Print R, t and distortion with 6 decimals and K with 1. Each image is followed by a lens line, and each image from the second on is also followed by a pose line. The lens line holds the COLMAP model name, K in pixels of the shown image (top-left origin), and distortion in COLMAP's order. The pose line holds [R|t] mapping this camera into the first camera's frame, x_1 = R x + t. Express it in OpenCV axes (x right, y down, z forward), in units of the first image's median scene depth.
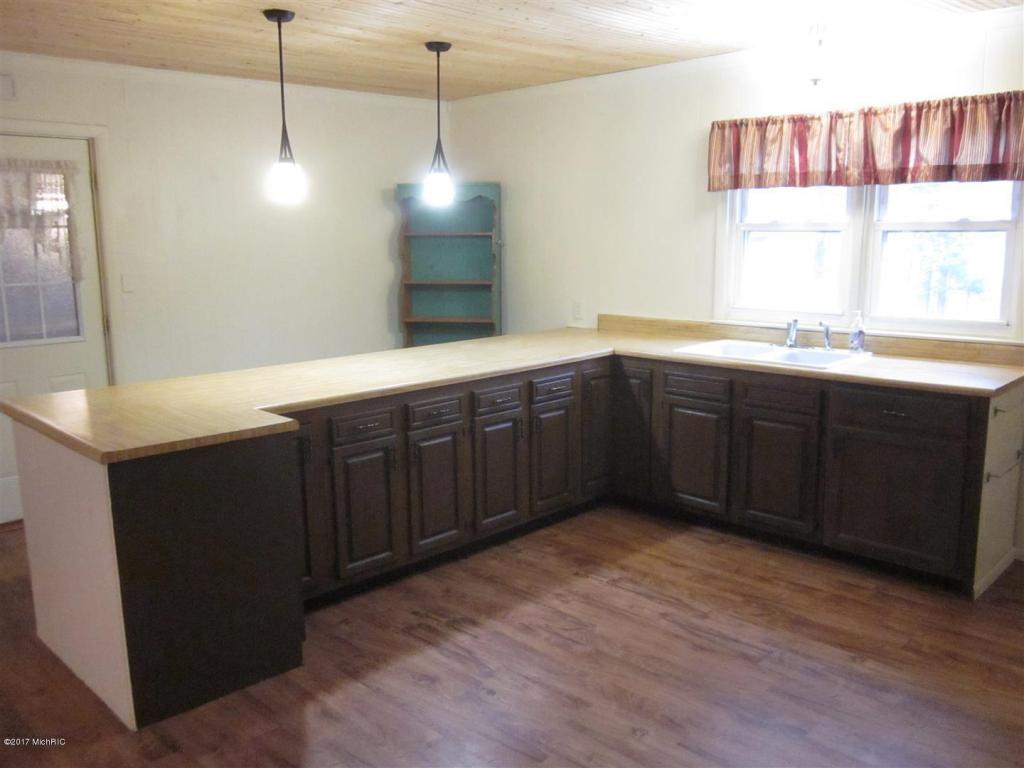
lens RADIAL K [[854.7, 0, 506.8], [0, 854.7, 388.2], [0, 0, 1]] dist [-0.038781, 0.009565]
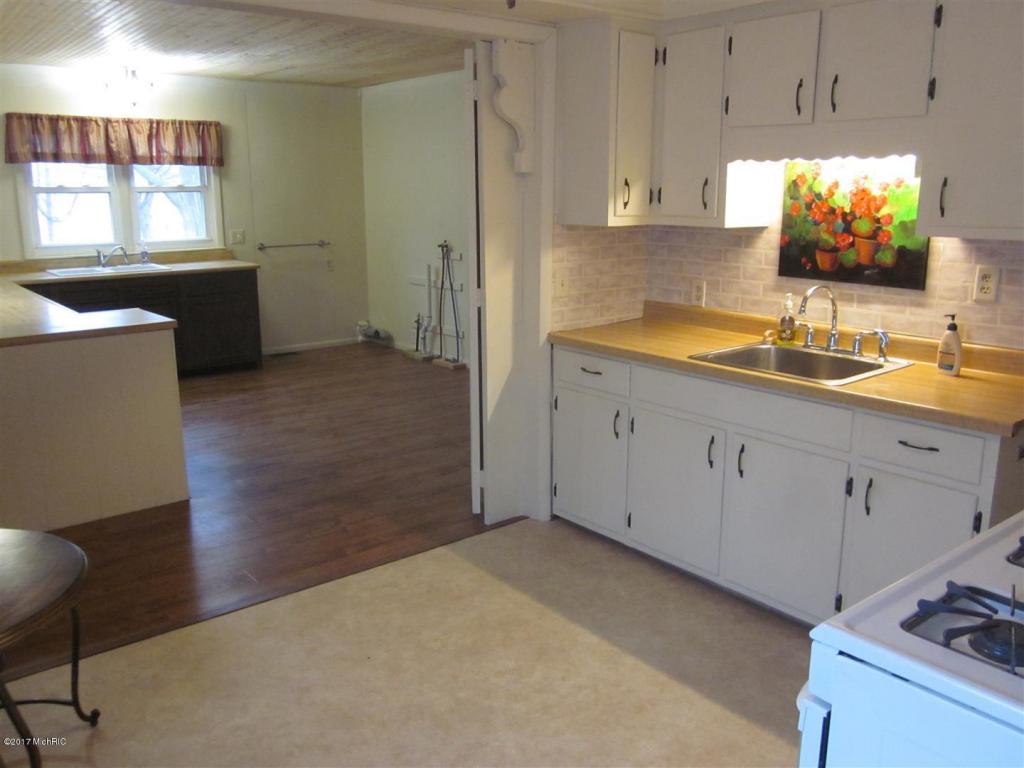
lens RADIAL K [[850.4, 0, 515.3], [0, 850.4, 385.8], [0, 0, 1]] dist [-0.027337, -0.002717]
pose [[0.109034, -0.201920, 0.973314, -1.261446], [0.192760, 0.964860, 0.178573, 0.034539], [-0.975169, 0.168146, 0.144125, 0.087711]]
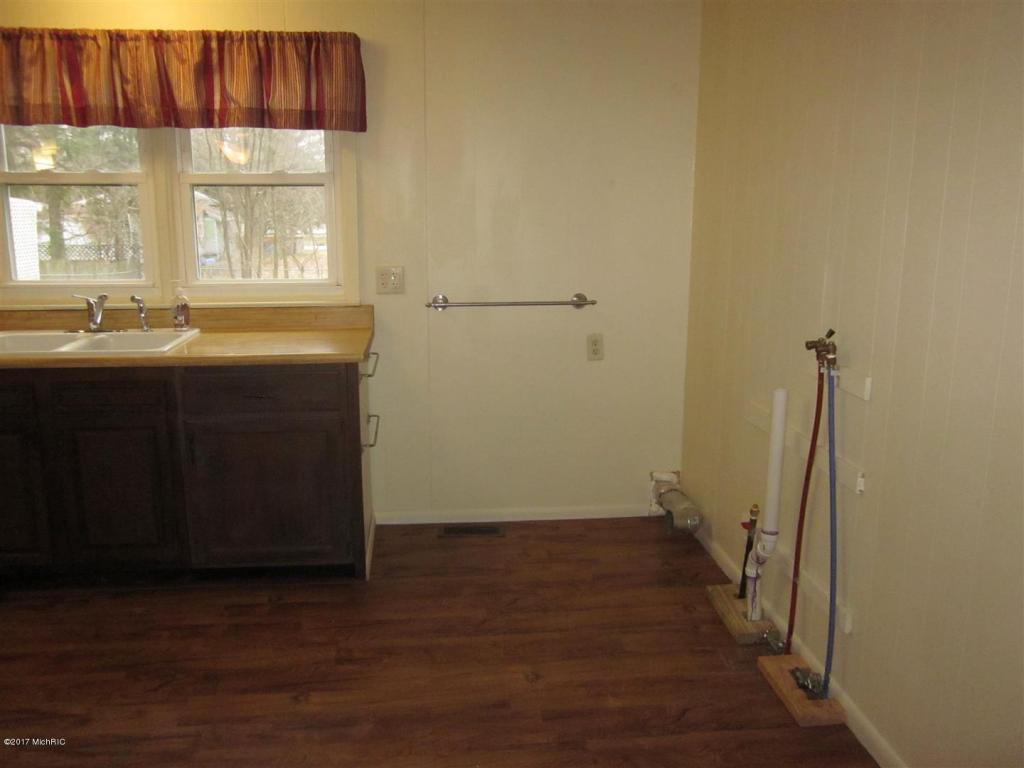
lens RADIAL K [[854.7, 0, 506.8], [0, 854.7, 388.2], [0, 0, 1]] dist [-0.038781, 0.009565]
pose [[0.632040, -0.146350, 0.760991, -0.032123], [0.128295, 0.988215, 0.083493, -0.015260], [-0.764242, 0.044860, 0.643368, 0.234561]]
